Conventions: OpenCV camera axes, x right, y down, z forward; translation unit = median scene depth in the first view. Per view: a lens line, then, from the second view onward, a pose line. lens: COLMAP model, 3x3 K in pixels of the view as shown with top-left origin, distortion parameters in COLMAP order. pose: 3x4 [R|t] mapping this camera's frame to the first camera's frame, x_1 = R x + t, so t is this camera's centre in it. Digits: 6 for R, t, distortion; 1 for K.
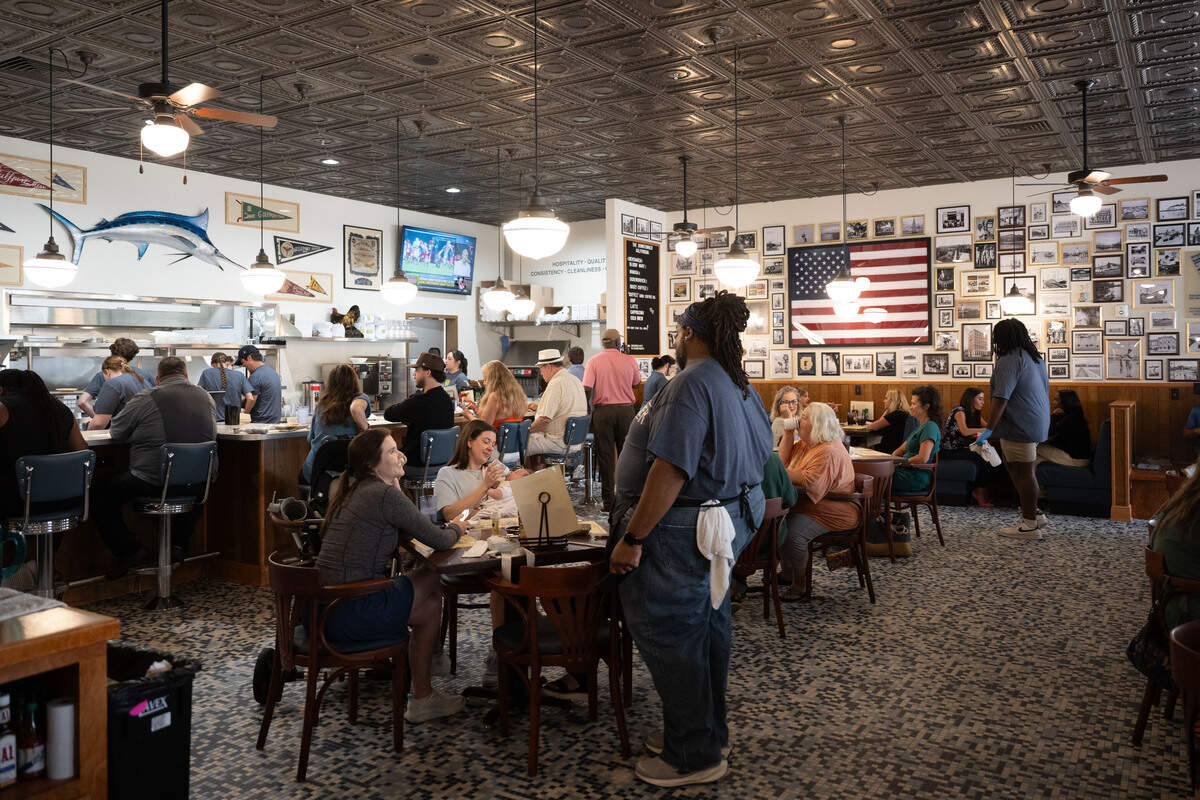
lens RADIAL K [[958.8, 0, 607.5], [0, 958.8, 345.9], [0, 0, 1]] dist [-0.008797, 0.004297]
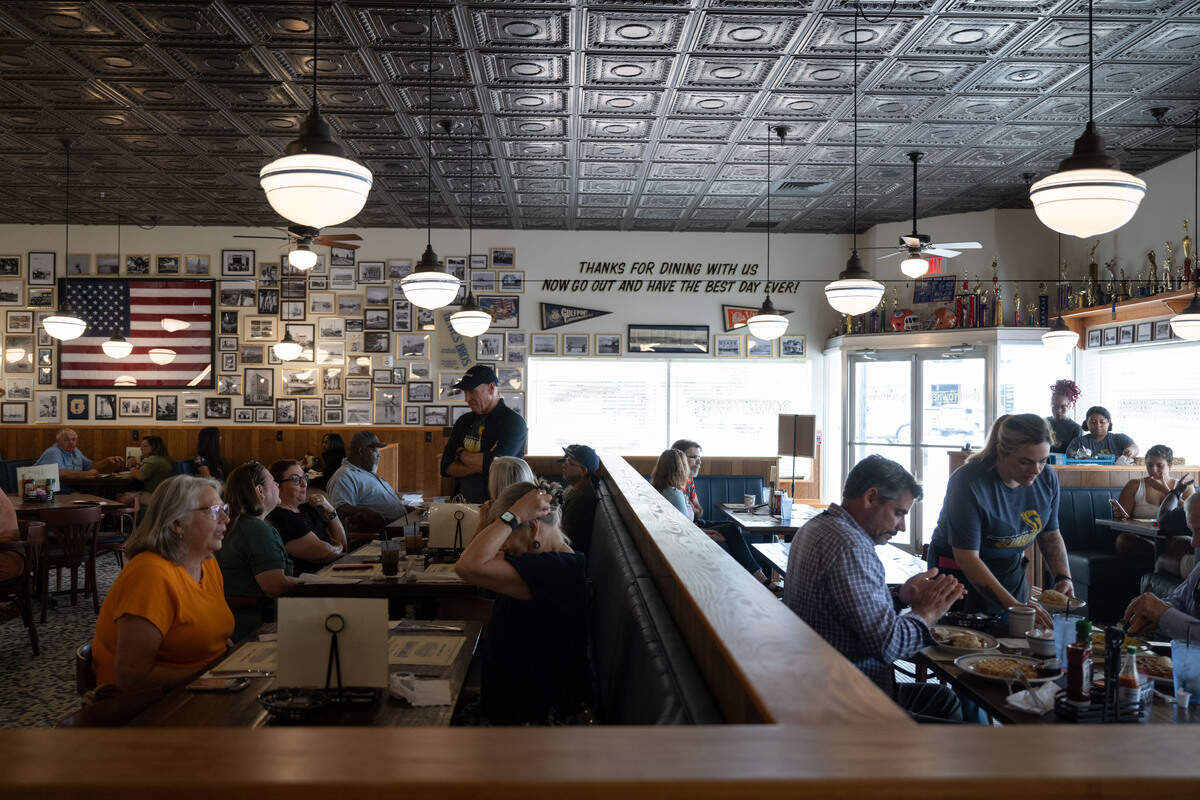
lens RADIAL K [[995.0, 0, 600.0], [0, 995.0, 400.0], [0, 0, 1]] dist [0.009375, 0.003754]
pose [[0.829955, 0.014639, 0.557638, 0.098057], [-0.019629, 0.999803, 0.002970, -0.000274], [-0.557484, -0.013411, 0.830079, -0.068576]]
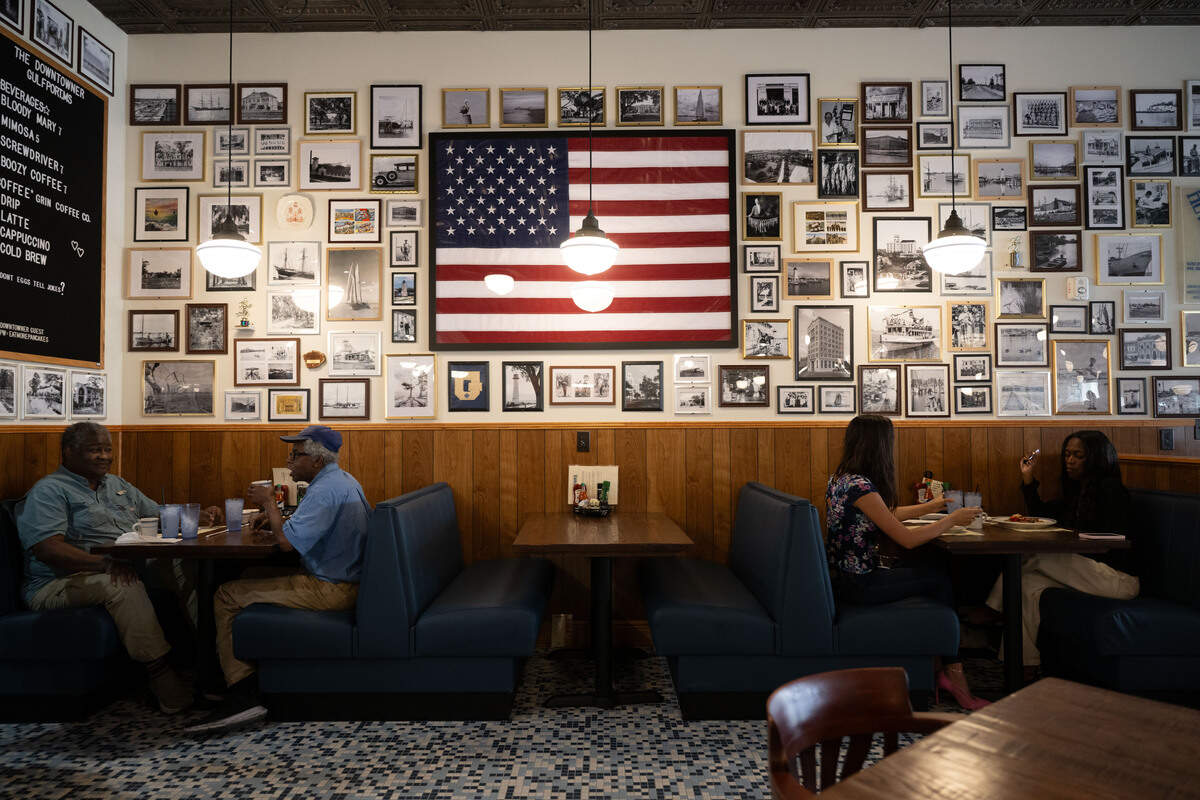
lens RADIAL K [[799.7, 0, 600.0], [0, 799.7, 400.0], [0, 0, 1]] dist [-0.000496, 0.000623]
pose [[0.844608, 0.021216, 0.534965, 0.061131], [-0.008793, 0.999629, -0.025761, 0.037439], [-0.535313, 0.017054, 0.844481, 0.697717]]
